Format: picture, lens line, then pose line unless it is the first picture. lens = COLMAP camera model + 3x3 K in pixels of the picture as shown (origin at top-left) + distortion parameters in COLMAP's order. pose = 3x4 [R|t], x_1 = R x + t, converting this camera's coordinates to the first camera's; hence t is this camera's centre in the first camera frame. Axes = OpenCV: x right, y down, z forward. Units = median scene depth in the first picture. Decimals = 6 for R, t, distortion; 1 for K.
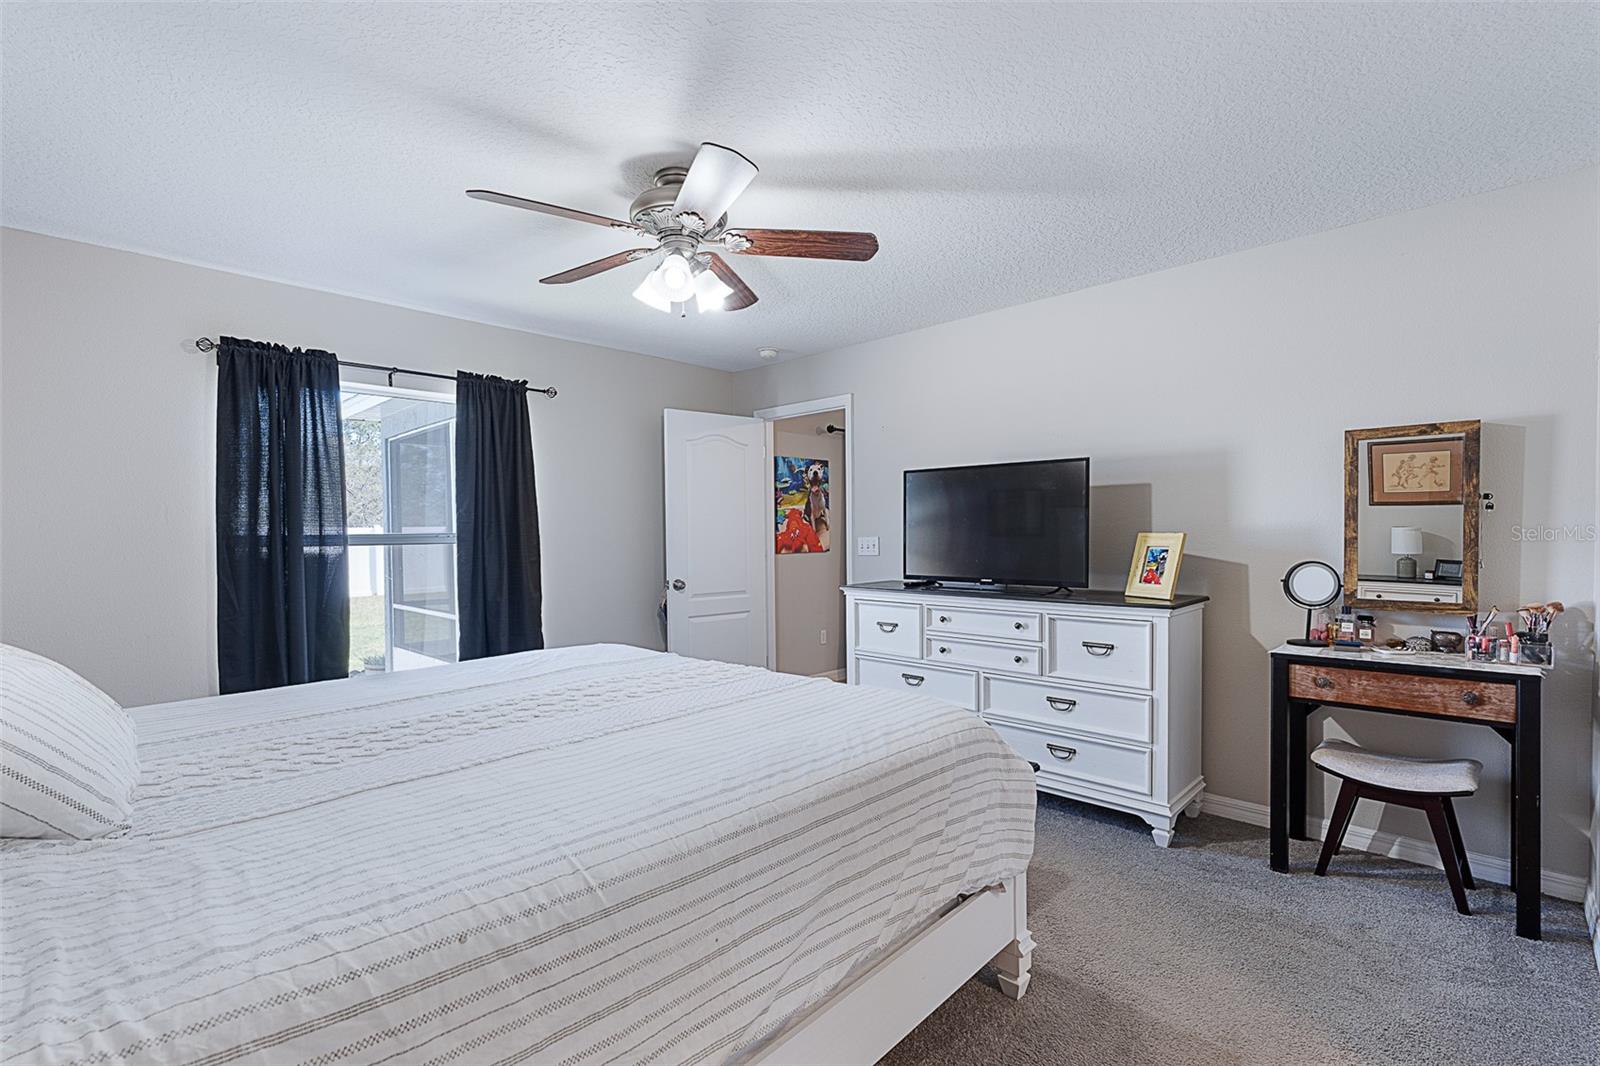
lens RADIAL K [[732.2, 0, 801.1], [0, 732.2, 544.0], [0, 0, 1]] dist [0.009543, 0.000724]
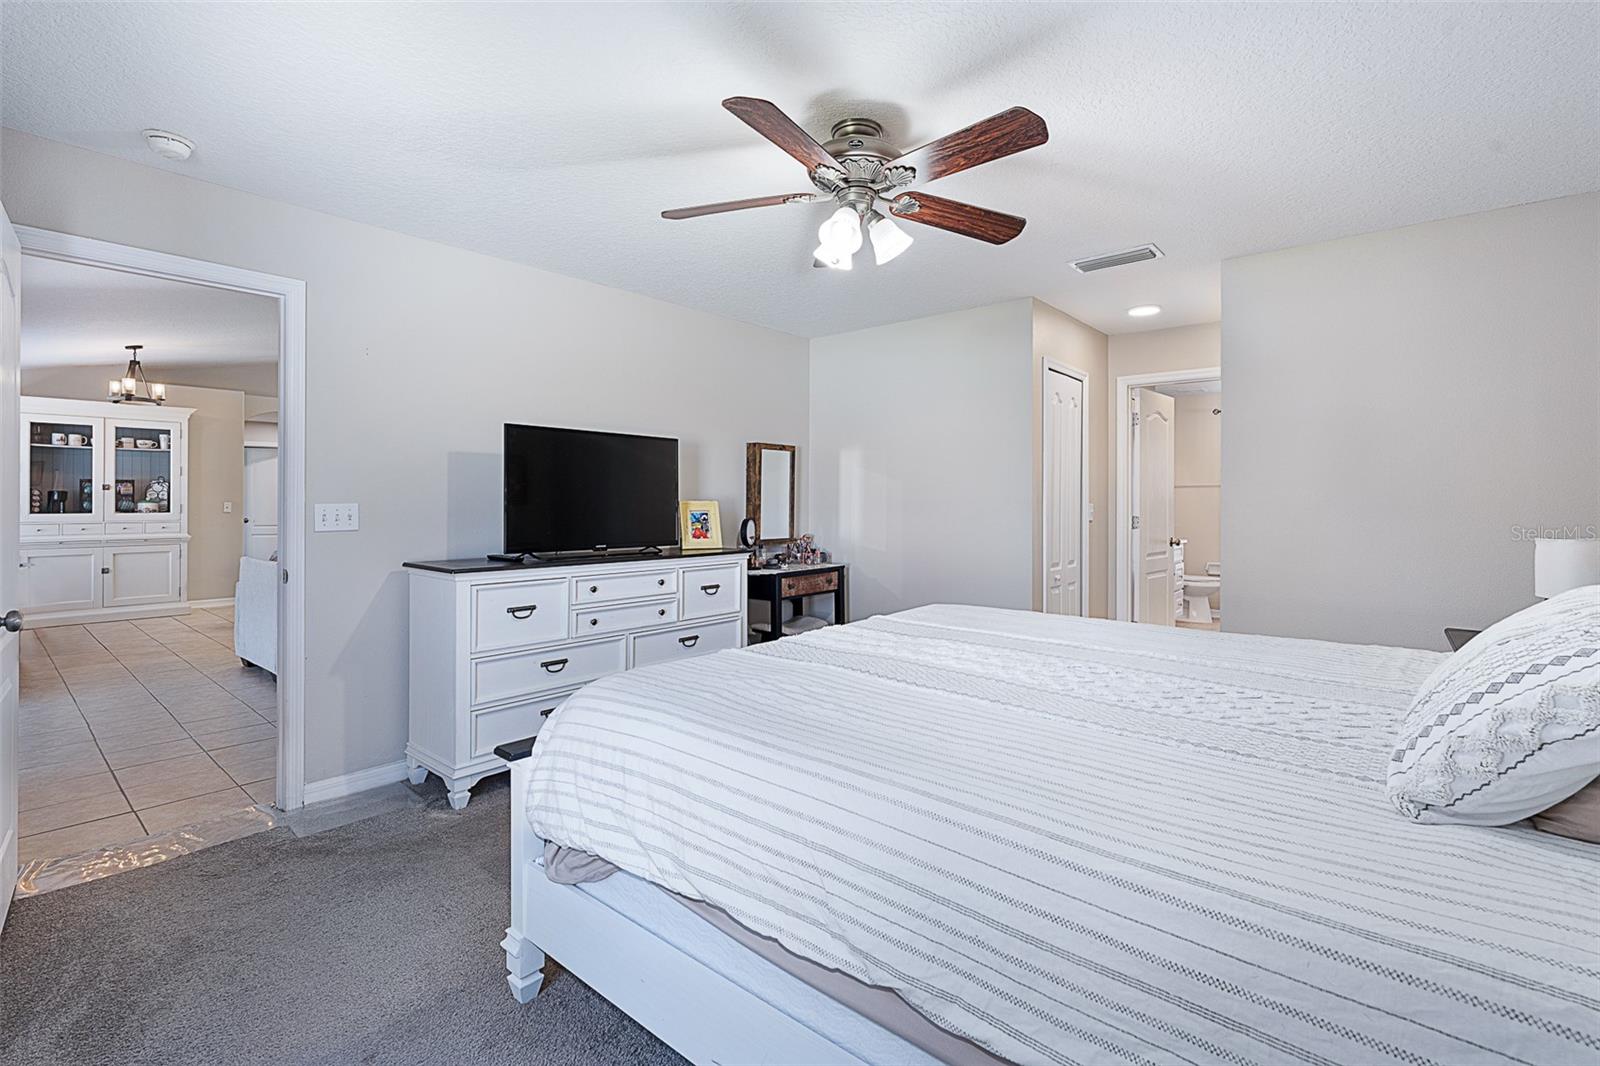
lens RADIAL K [[732.2, 0, 808.0], [0, 732.2, 500.3], [0, 0, 1]] dist [0.009543, 0.000724]
pose [[-0.052770, 0.009290, 0.998564, -0.876394], [0.011770, 0.999893, -0.008680, -0.001606], [-0.998537, 0.011295, -0.052873, 0.874182]]
